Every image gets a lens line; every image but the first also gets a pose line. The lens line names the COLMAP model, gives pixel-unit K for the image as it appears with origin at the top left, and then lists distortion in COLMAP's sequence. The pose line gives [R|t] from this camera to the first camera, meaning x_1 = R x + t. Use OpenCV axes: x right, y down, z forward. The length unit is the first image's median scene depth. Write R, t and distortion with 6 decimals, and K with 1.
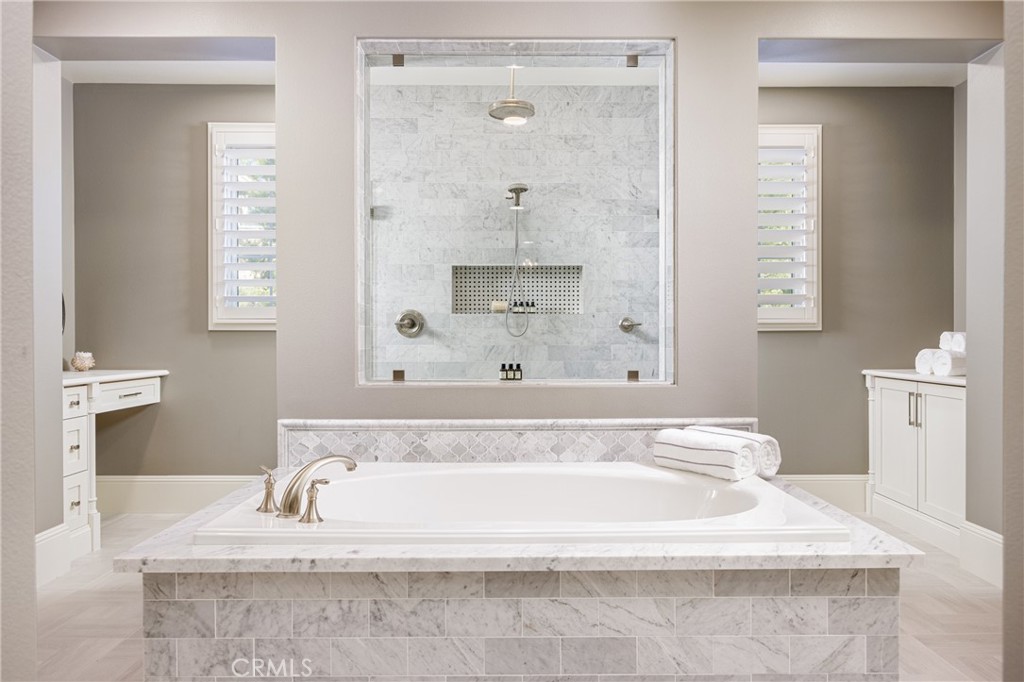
lens RADIAL K [[699.0, 0, 506.6], [0, 699.0, 340.3], [0, 0, 1]] dist [-0.000683, 0.000121]
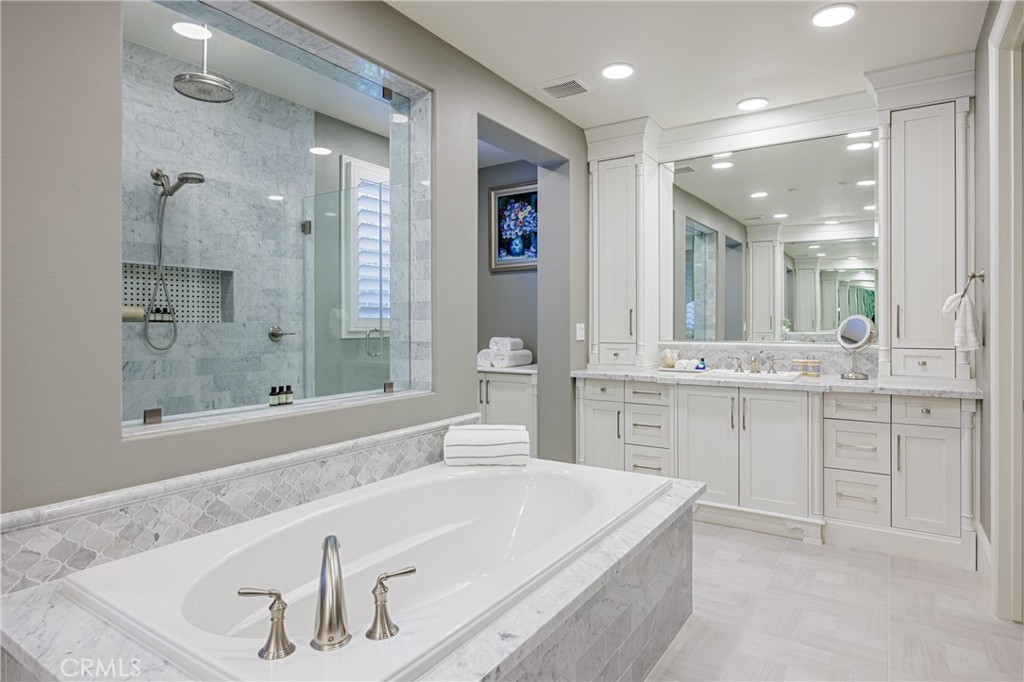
lens RADIAL K [[581.8, 0, 521.7], [0, 581.8, 324.9], [0, 0, 1]] dist [-0.002202, -0.000013]
pose [[0.541413, -0.000351, 0.840757, -0.340746], [0.006455, 0.999972, -0.003739, -0.029913], [-0.840732, 0.007451, 0.541400, 0.257704]]
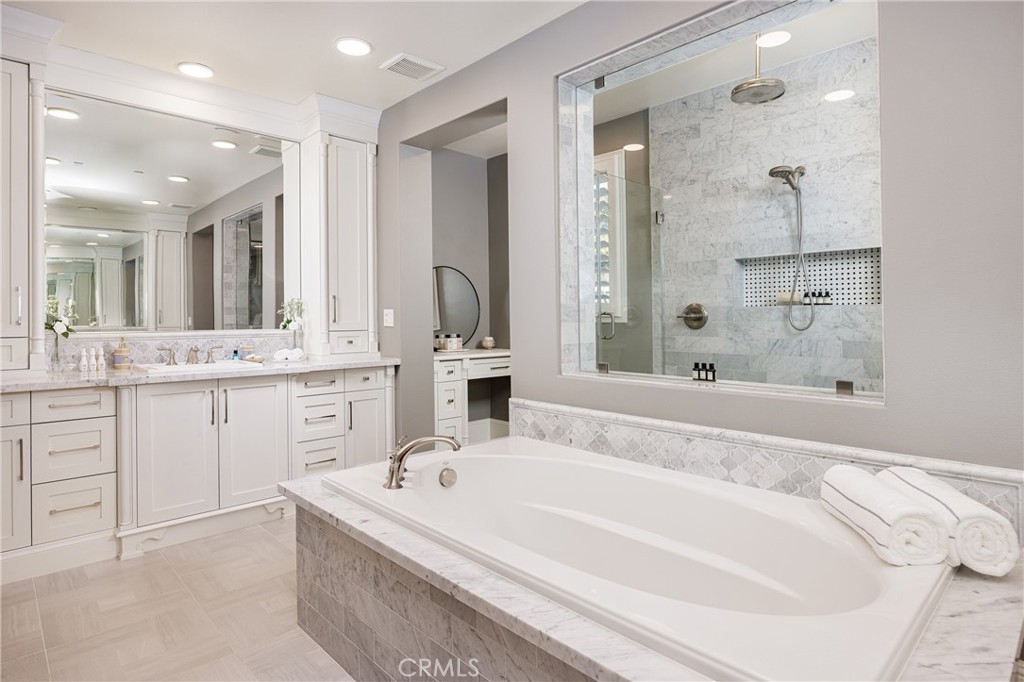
lens RADIAL K [[543.6, 0, 513.3], [0, 543.6, 314.8], [0, 0, 1]] dist [-0.006598, -0.000549]
pose [[0.690015, -0.006847, -0.723762, 0.272596], [-0.000562, 0.999950, -0.009996, -0.018412], [0.723795, 0.007304, 0.689977, 0.230207]]
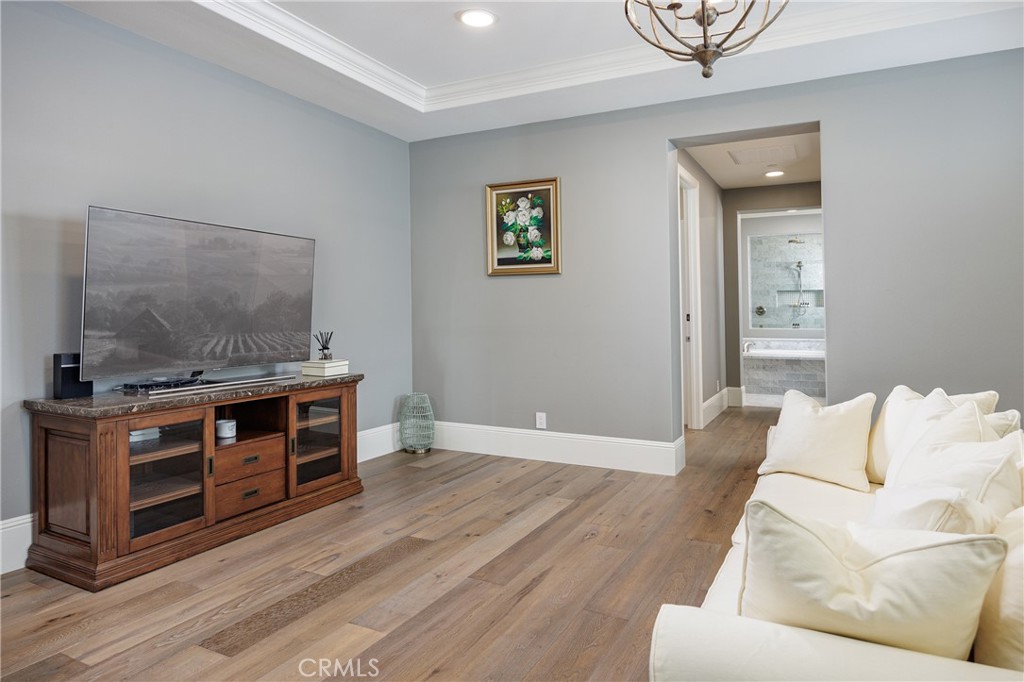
lens RADIAL K [[613.3, 0, 513.8], [0, 613.3, 308.6], [0, 0, 1]] dist [-0.003918, 0.000635]
pose [[0.890736, -0.003170, -0.454509, 0.105656], [-0.002624, 0.999923, -0.012117, 0.000894], [0.454513, 0.011986, 0.890660, -1.758901]]
